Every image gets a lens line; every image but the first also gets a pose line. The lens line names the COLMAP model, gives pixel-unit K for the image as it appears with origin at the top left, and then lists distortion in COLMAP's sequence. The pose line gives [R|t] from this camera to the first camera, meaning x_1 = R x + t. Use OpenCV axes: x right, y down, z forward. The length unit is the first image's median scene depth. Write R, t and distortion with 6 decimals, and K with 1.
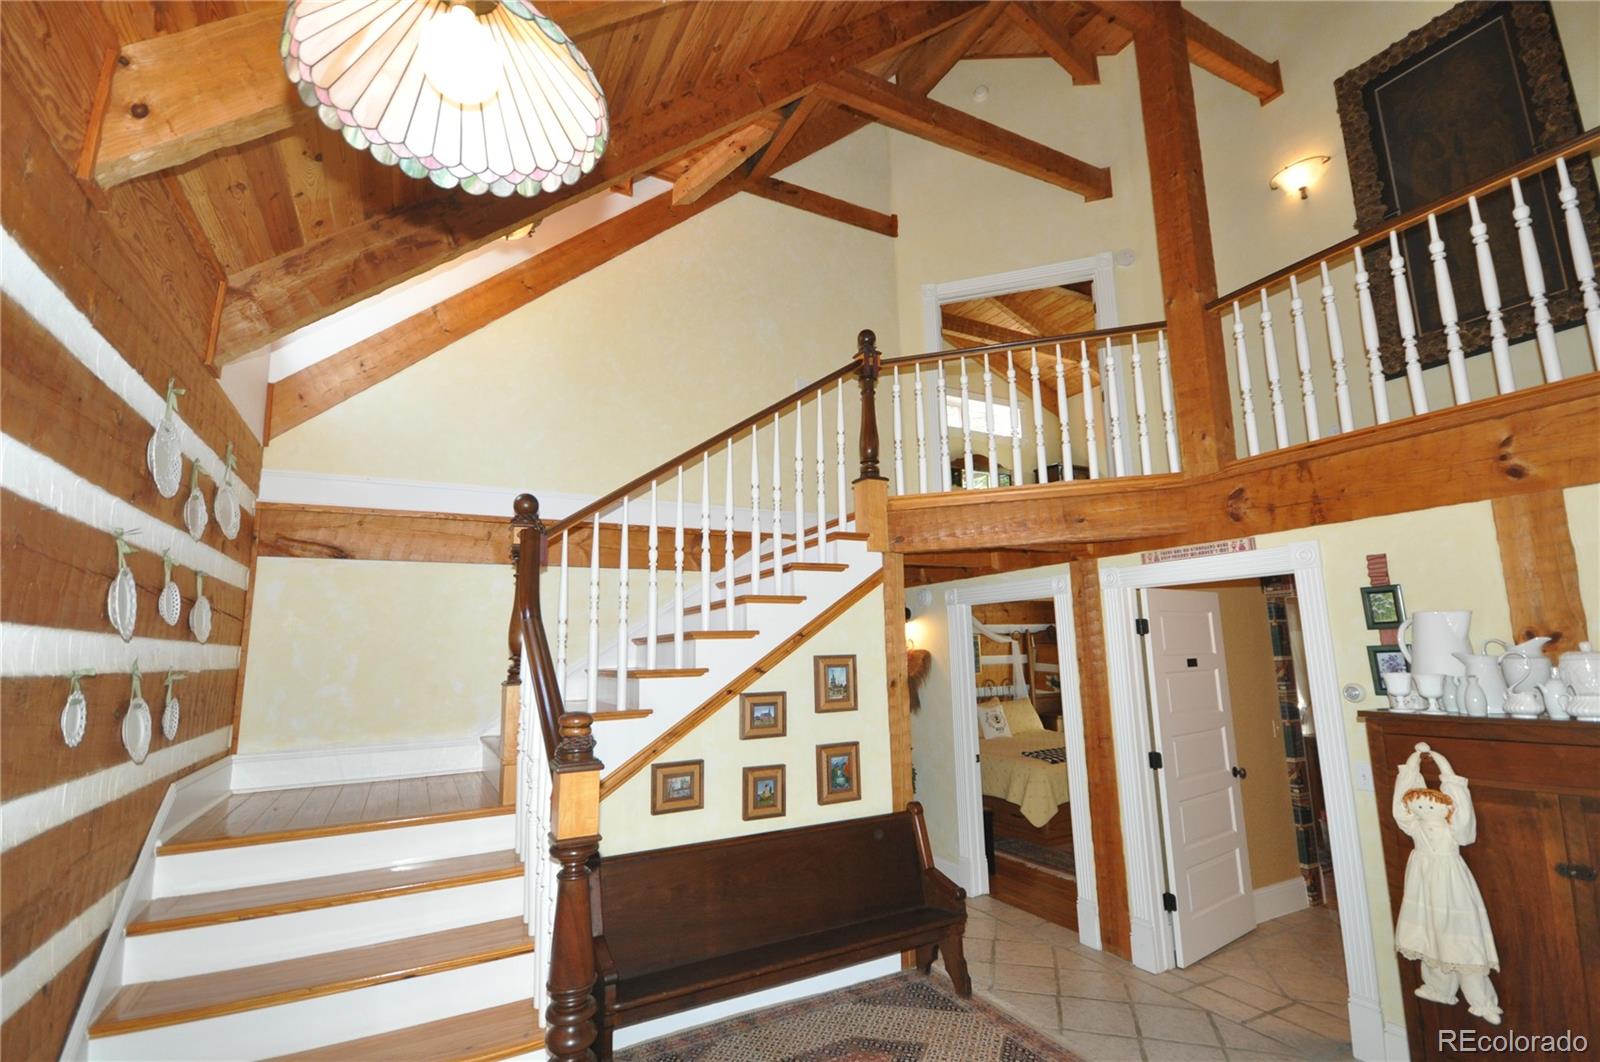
lens RADIAL K [[724.1, 0, 800.0], [0, 724.1, 531.0], [0, 0, 1]] dist [0.013839, -0.014355]
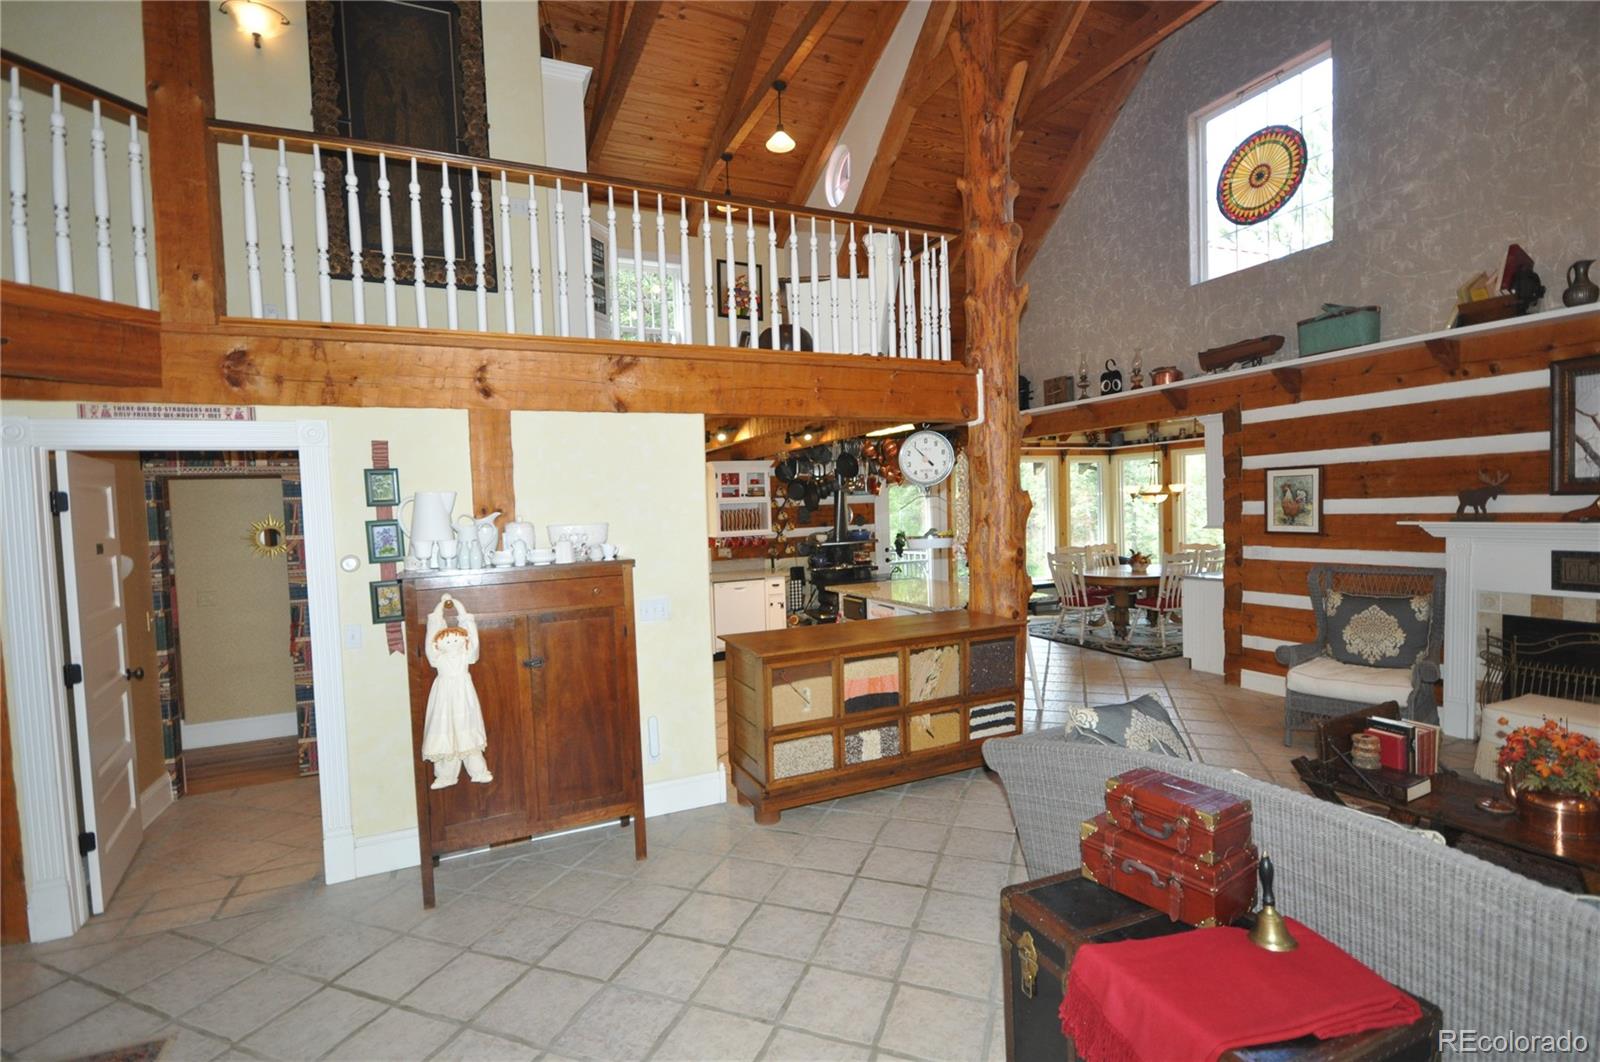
lens RADIAL K [[743.3, 0, 800.0], [0, 743.3, 531.0], [0, 0, 1]] dist [0.001154, 0.000112]
pose [[0.049453, -0.012419, 0.998699, -0.269398], [-0.128986, 0.991470, 0.018716, 0.053637], [-0.990413, -0.129744, 0.047429, 0.227797]]
